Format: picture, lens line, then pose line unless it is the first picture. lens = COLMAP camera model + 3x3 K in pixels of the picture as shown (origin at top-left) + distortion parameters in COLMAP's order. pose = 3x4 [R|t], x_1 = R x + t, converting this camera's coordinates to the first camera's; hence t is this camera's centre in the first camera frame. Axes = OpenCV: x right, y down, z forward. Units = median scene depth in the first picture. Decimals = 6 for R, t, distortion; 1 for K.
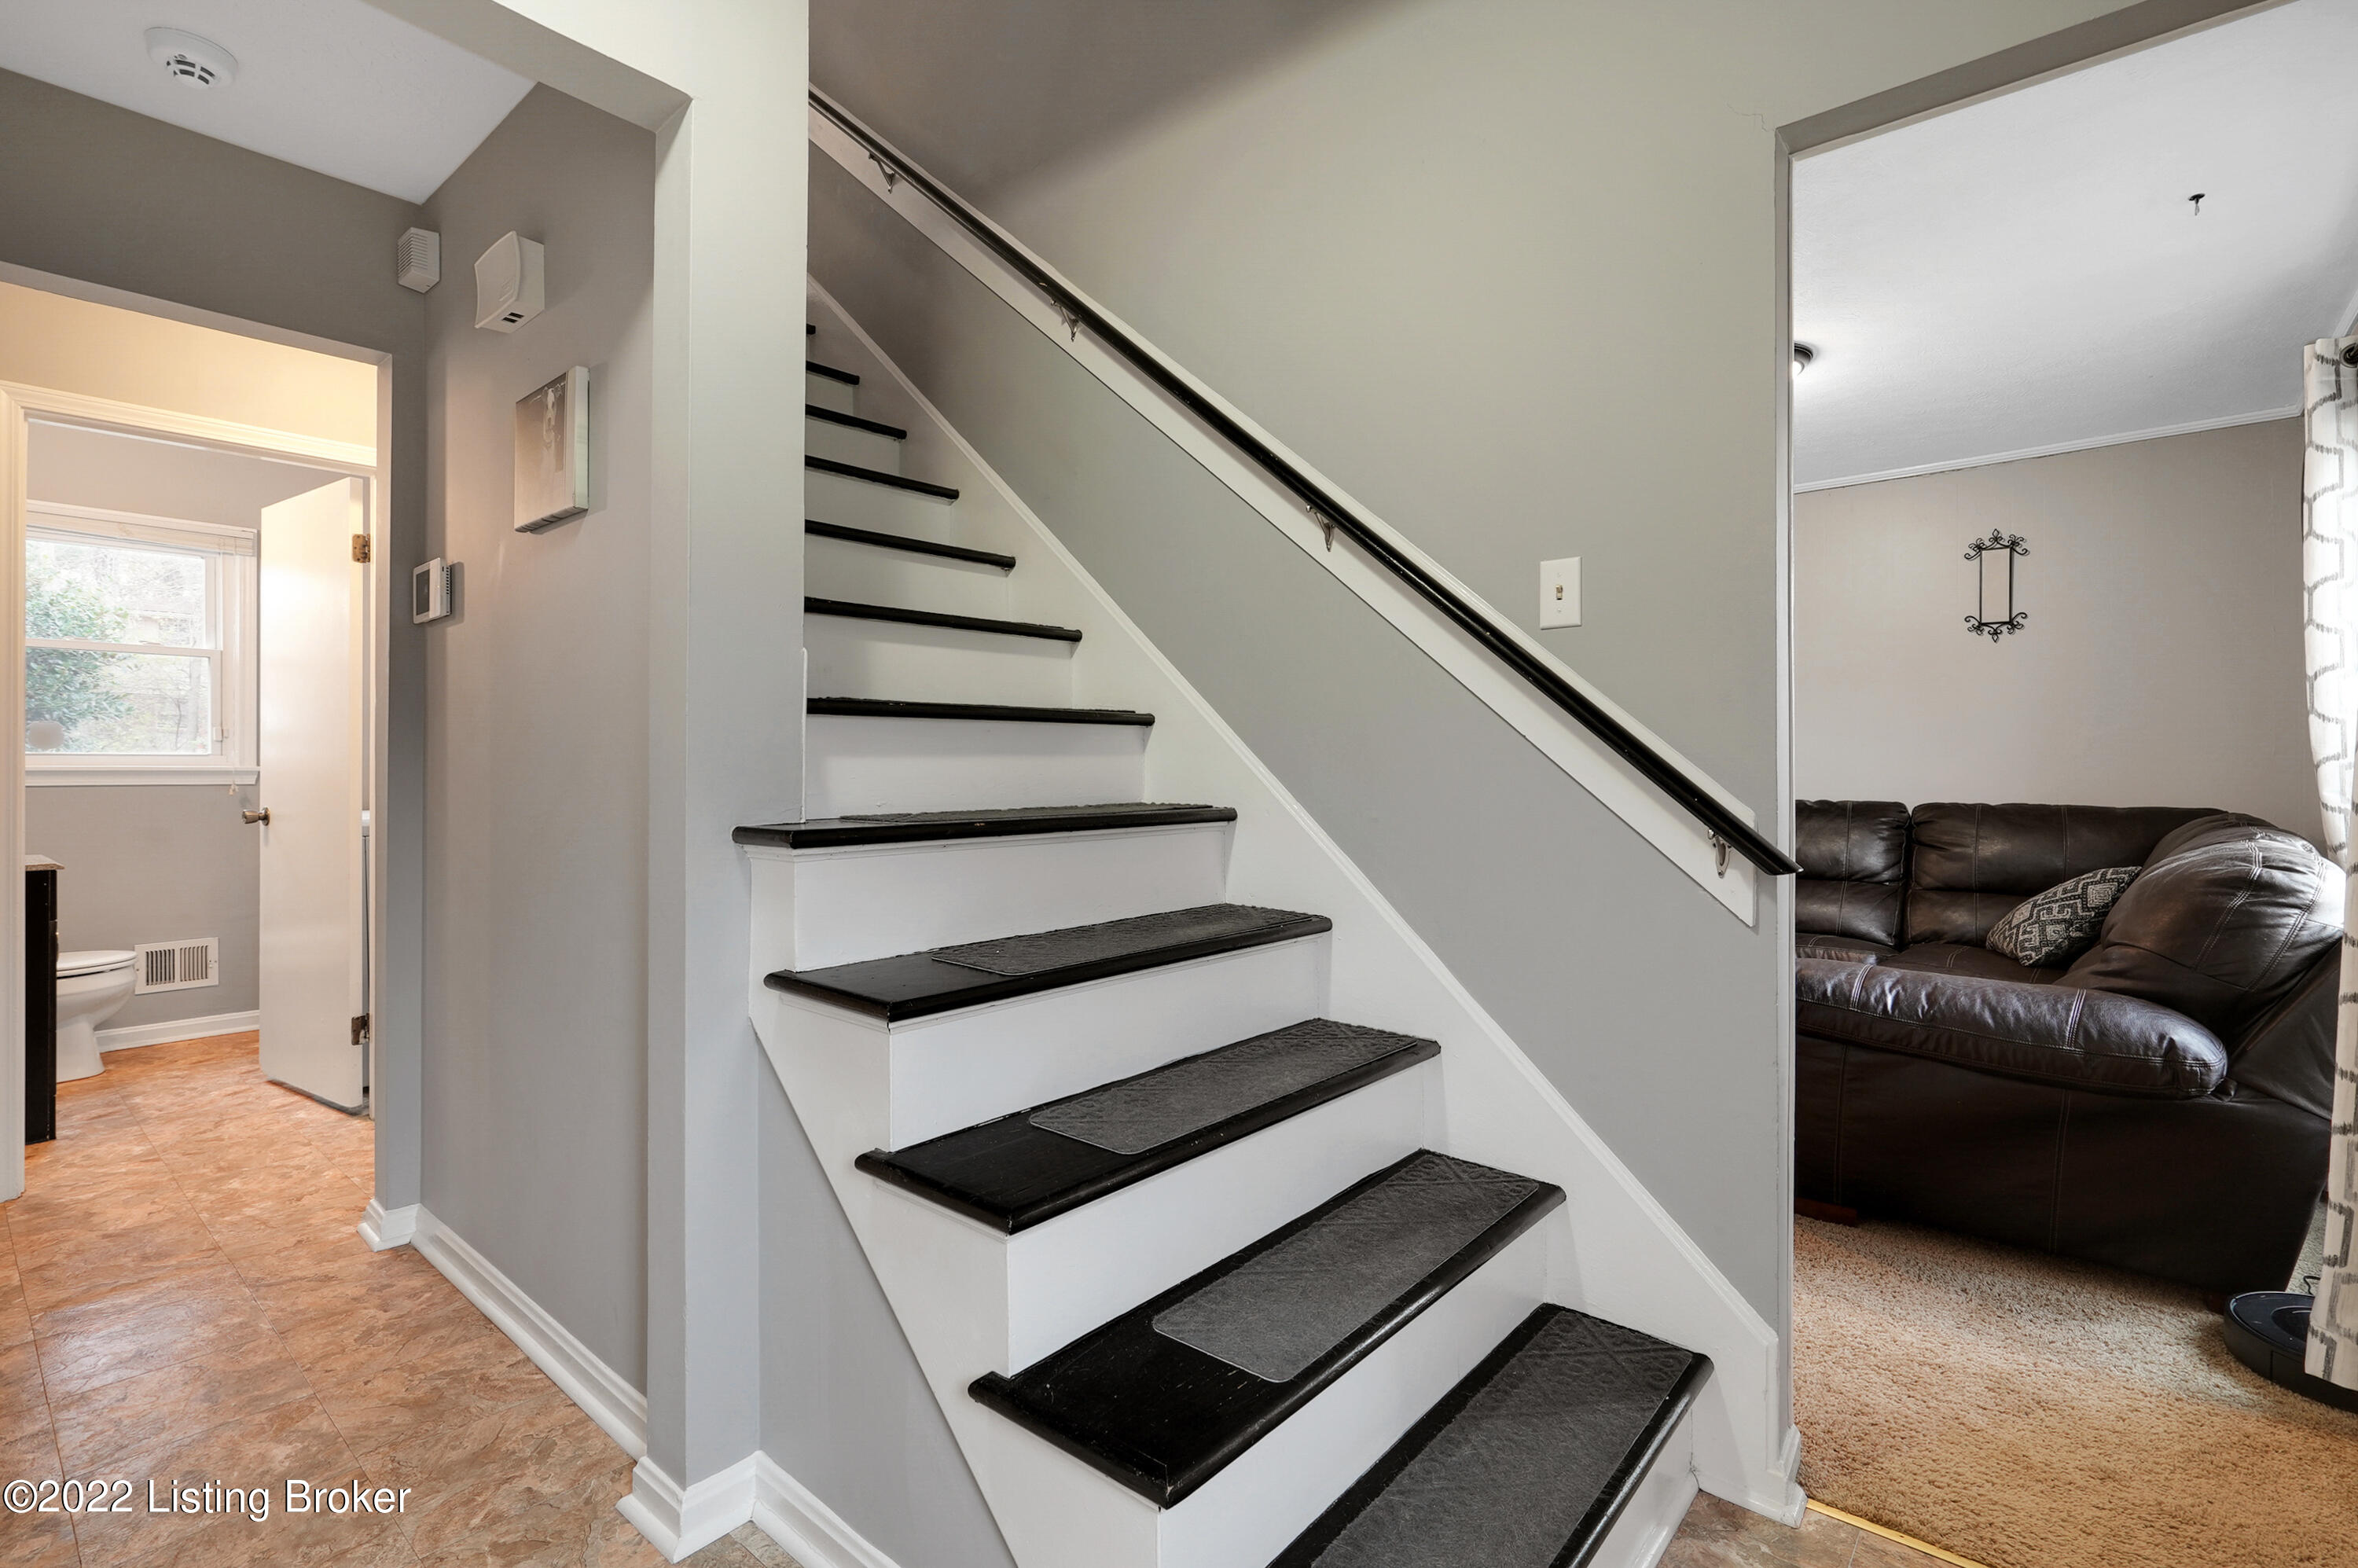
lens RADIAL K [[1070.2, 0, 1184.0], [0, 1070.2, 778.6], [0, 0, 1]] dist [-0.000184, -0.000785]
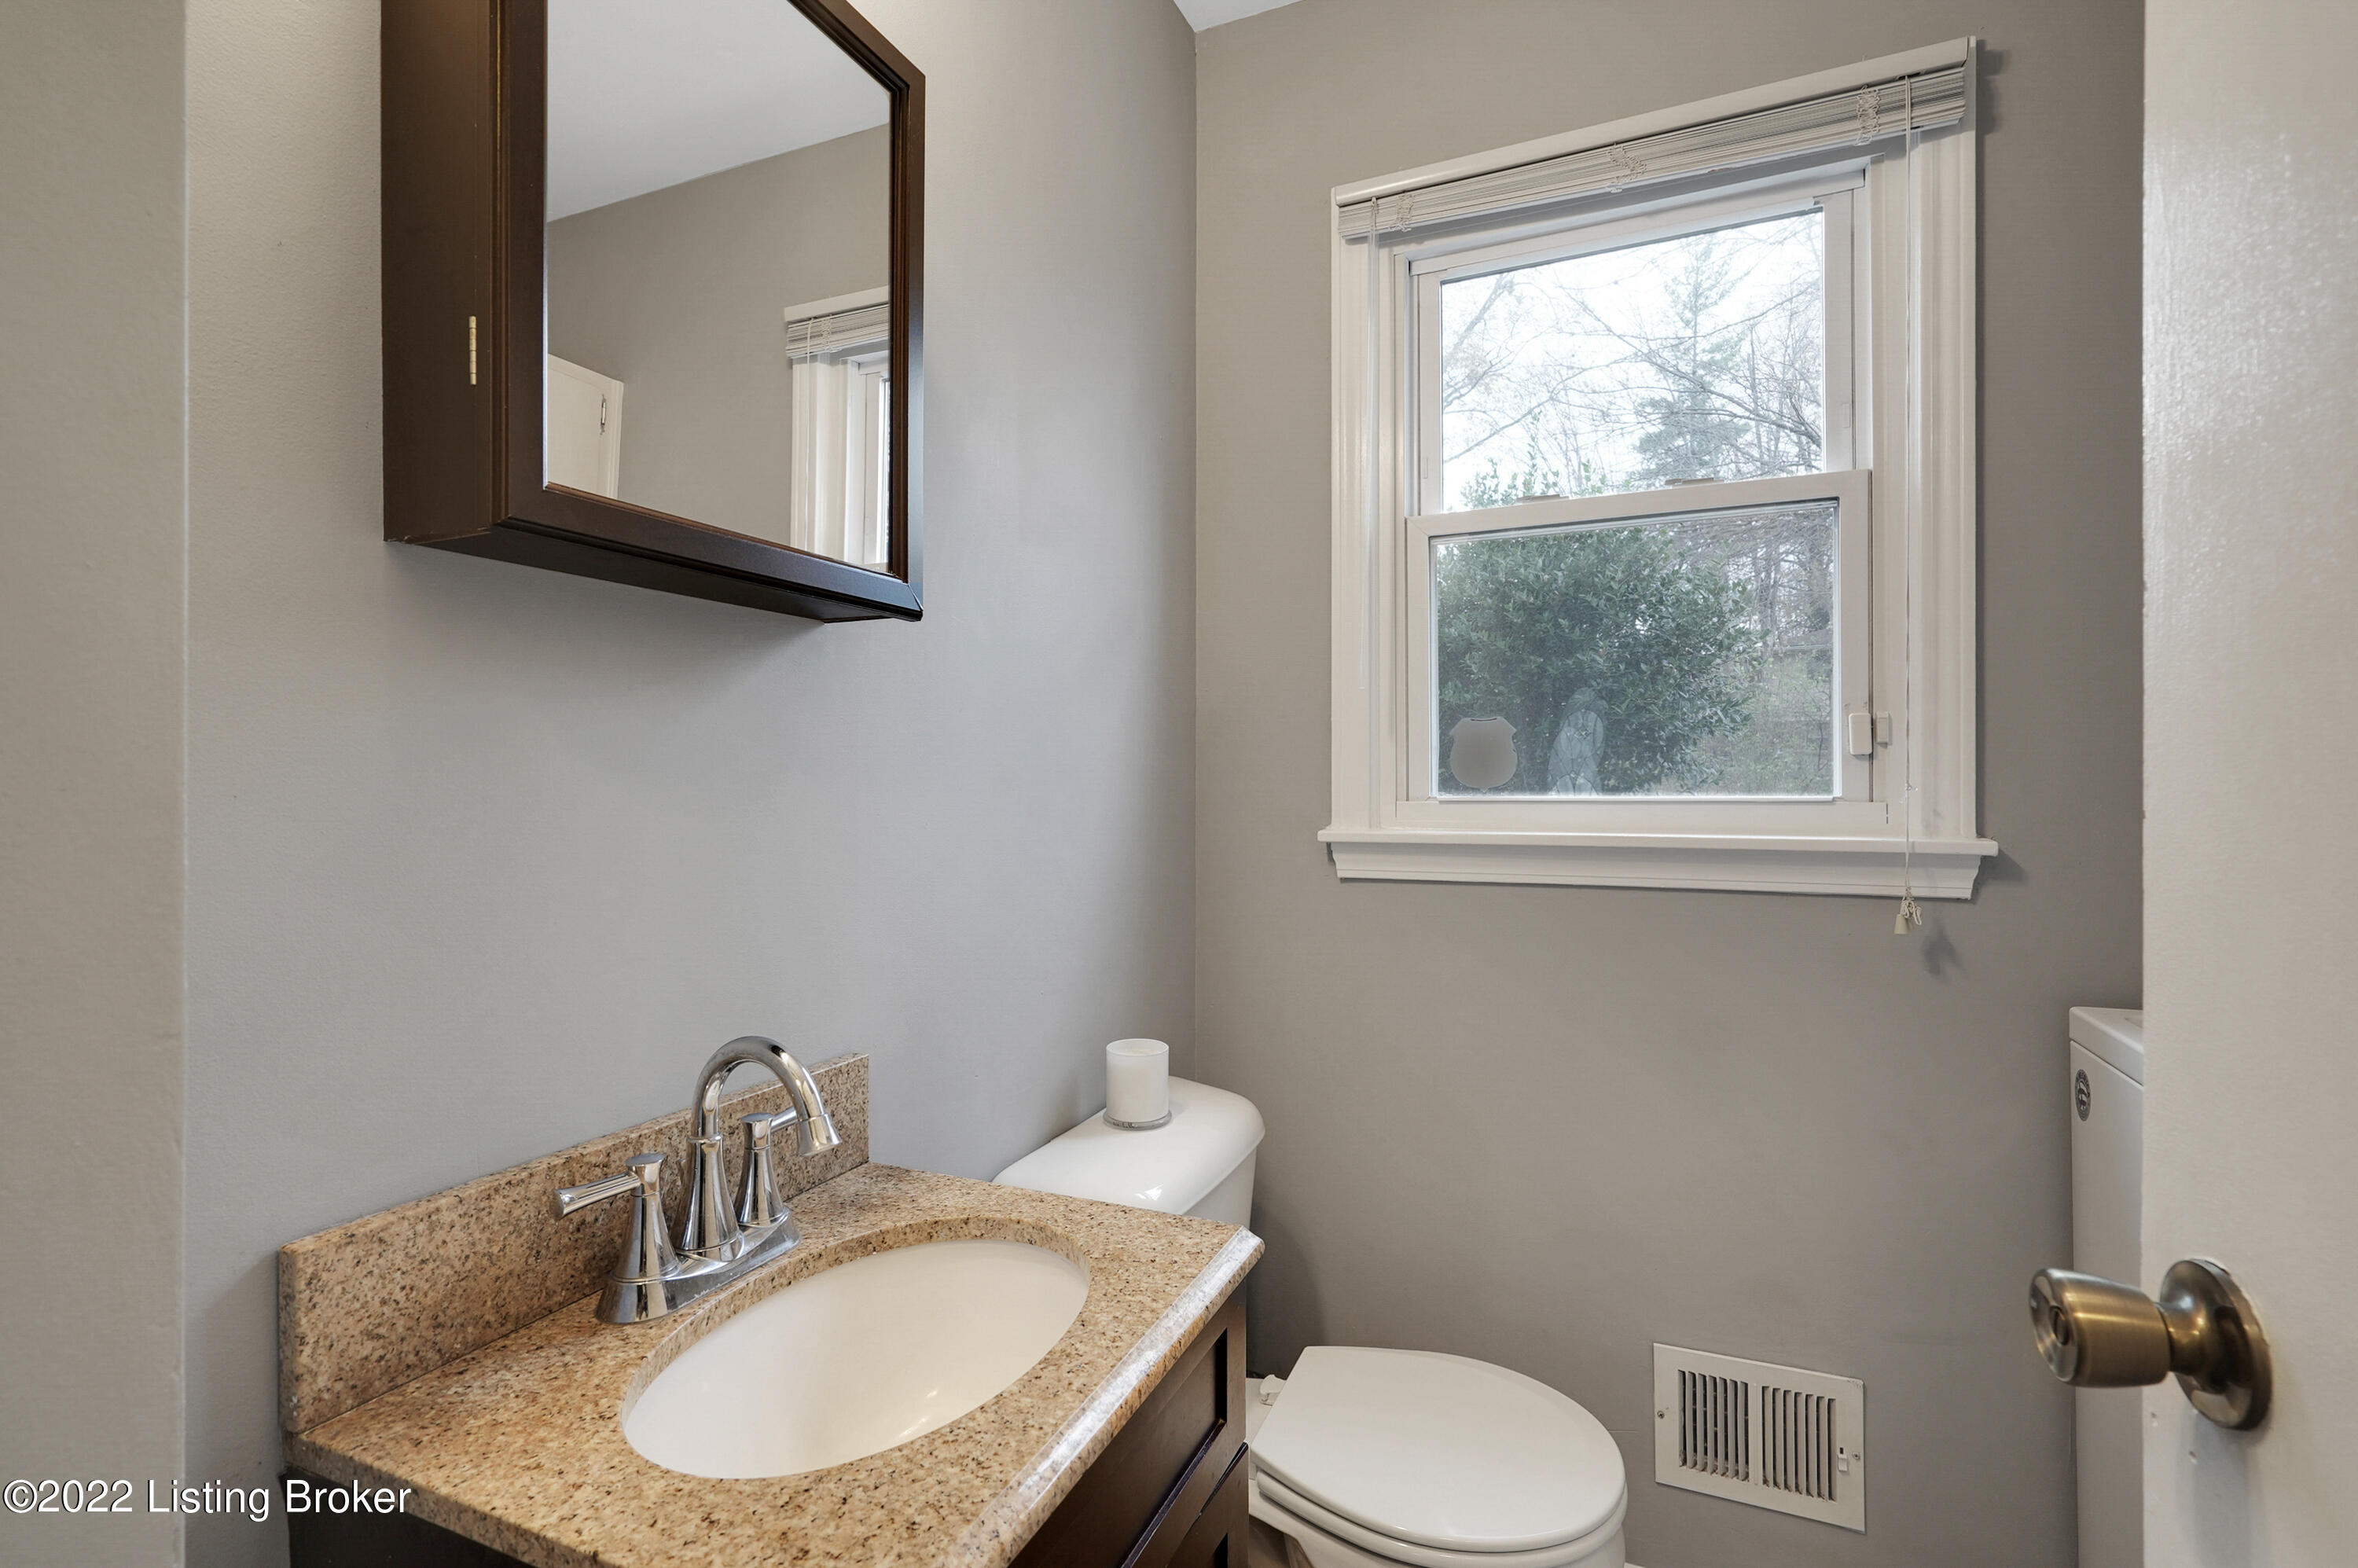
lens RADIAL K [[1070.2, 0, 1184.0], [0, 1070.2, 778.6], [0, 0, 1]] dist [-0.000184, -0.000785]
pose [[0.275805, -0.008555, -0.961176, -0.533582], [-0.004890, 0.999935, -0.010303, -0.019728], [0.961201, 0.007542, 0.275745, 0.587189]]
